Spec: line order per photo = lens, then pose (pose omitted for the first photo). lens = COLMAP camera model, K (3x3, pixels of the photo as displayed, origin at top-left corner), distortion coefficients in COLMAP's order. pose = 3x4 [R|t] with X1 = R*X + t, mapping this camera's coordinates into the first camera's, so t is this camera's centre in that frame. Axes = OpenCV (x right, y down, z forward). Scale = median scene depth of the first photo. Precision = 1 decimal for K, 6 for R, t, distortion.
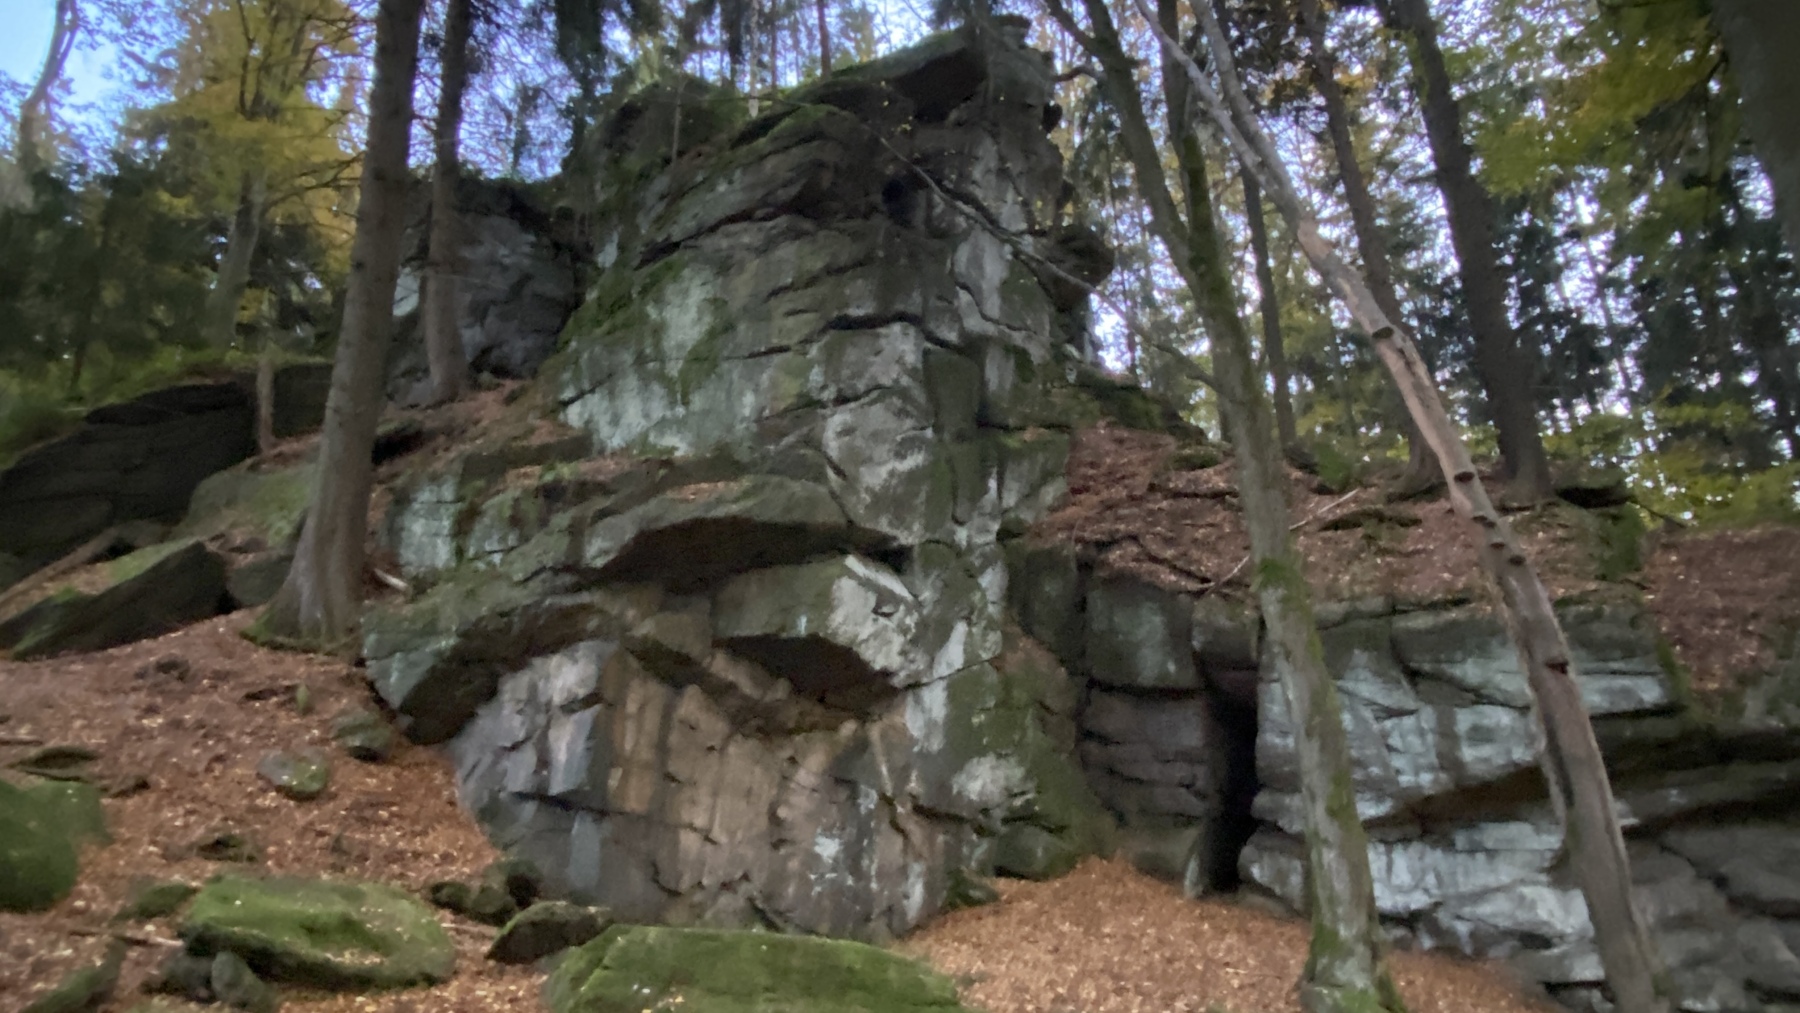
lens RADIAL K [[1133.5, 0, 904.4], [0, 1133.5, 505.3], [0, 0, 1]] dist [0.097994, -0.103577]
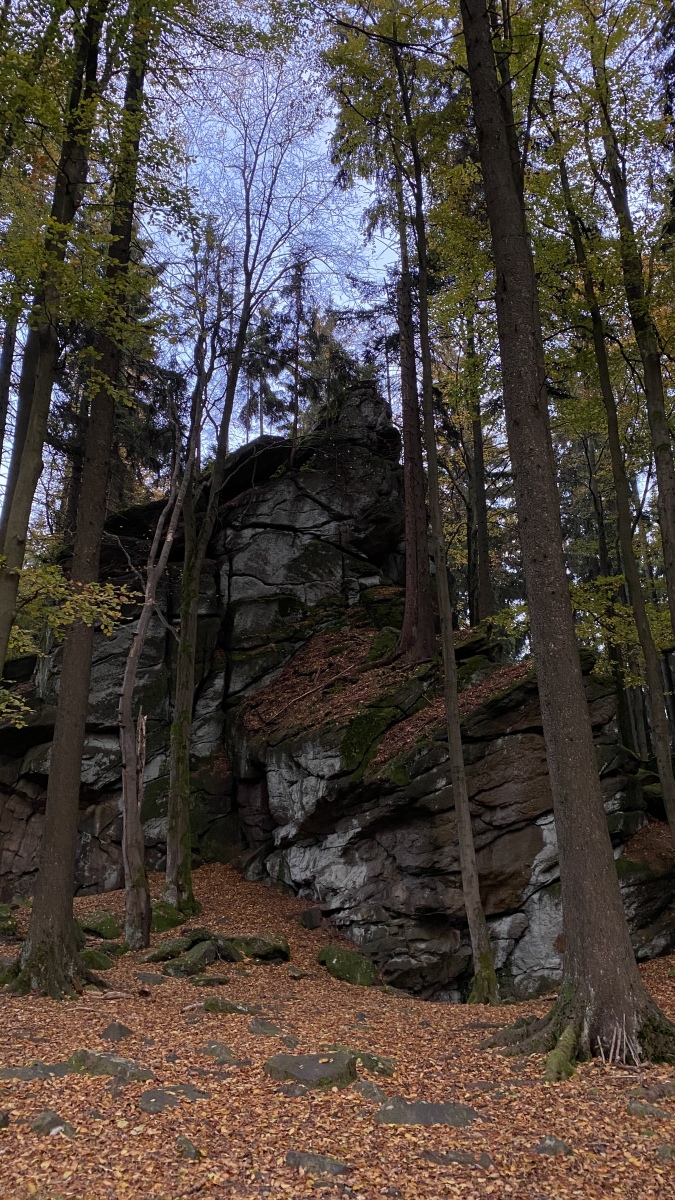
lens RADIAL K [[897.4, 0, 337.5], [0, 897.4, 600.0], [0, 0, 1]] dist [0.203949, -0.539046]
pose [[0.870130, -0.161307, -0.465676, 1.361221], [0.138675, 0.986877, -0.082728, -0.000347], [0.472910, 0.007407, 0.881080, -0.419798]]
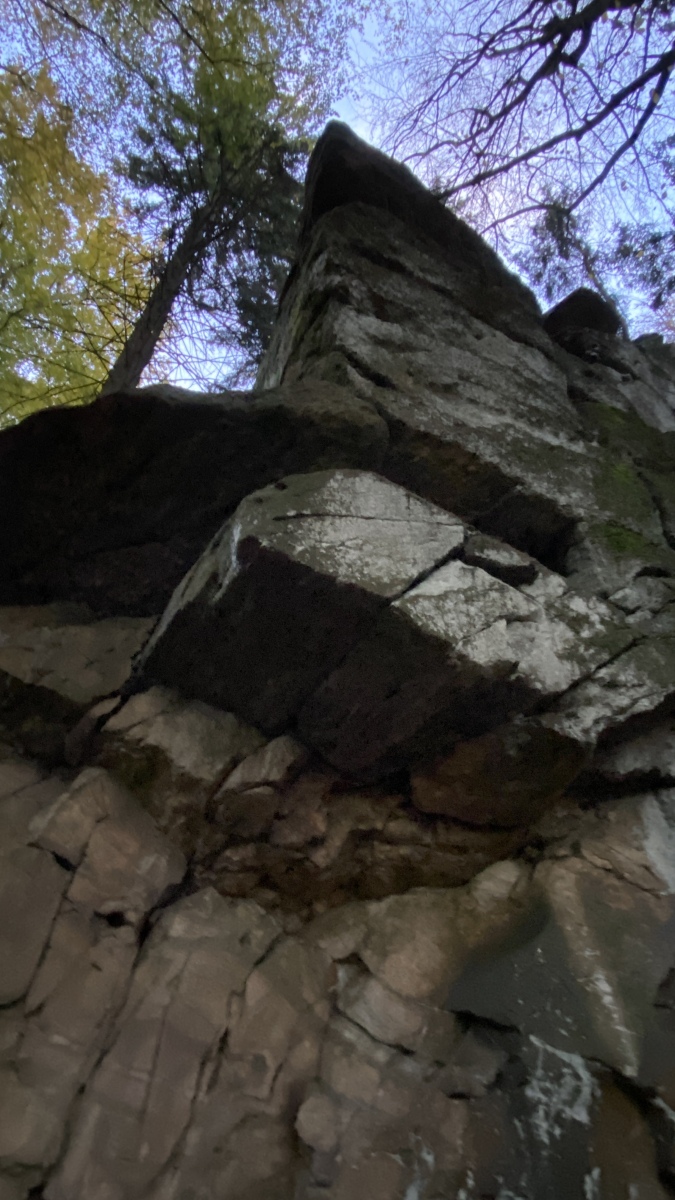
lens RADIAL K [[614.5, 0, 339.3], [0, 614.5, 604.5], [0, 0, 1]] dist [0.003532, -0.017005]
pose [[0.868595, -0.270483, -0.415189, 0.021793], [0.091462, 0.910997, -0.402143, 0.194024], [0.487009, 0.311325, 0.816026, 0.774761]]
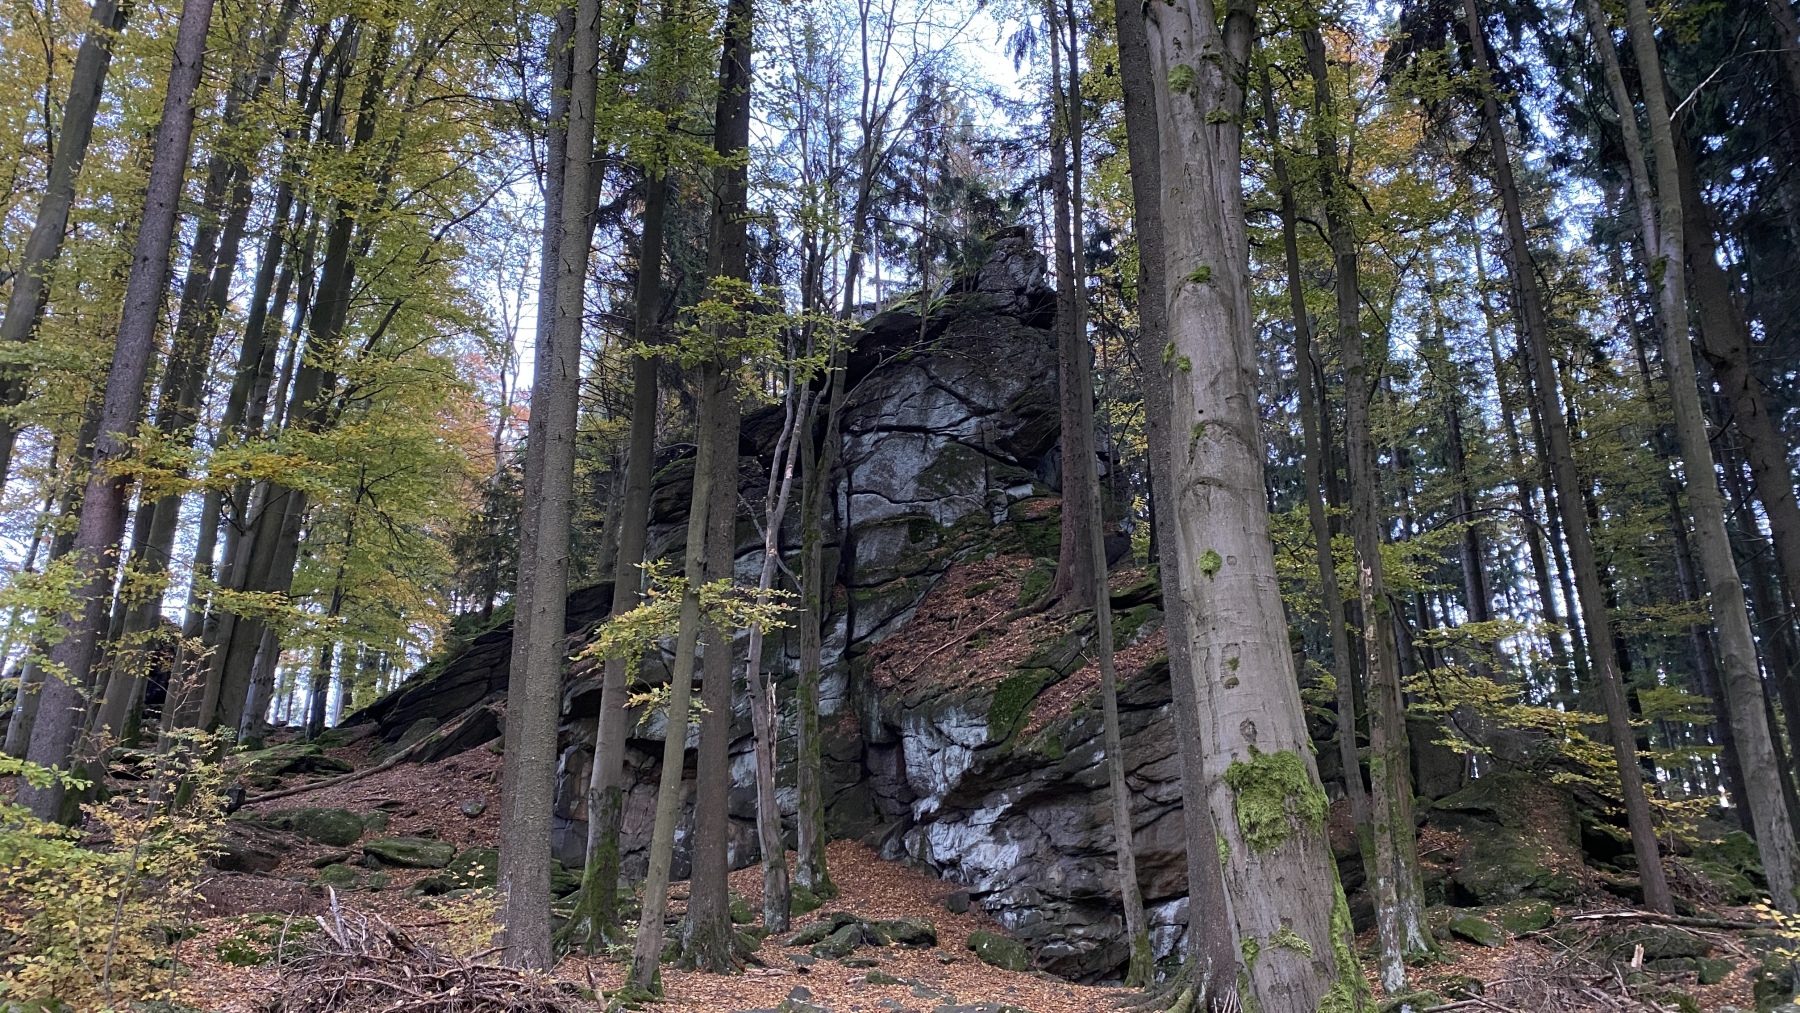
lens RADIAL K [[1346.1, 0, 911.4], [0, 1346.1, 503.5], [0, 0, 1]] dist [0.203949, -0.539046]
pose [[0.843201, -0.151496, -0.515811, 1.630070], [0.150773, 0.987607, -0.043594, -0.126797], [0.516023, -0.041012, 0.855593, -0.882318]]
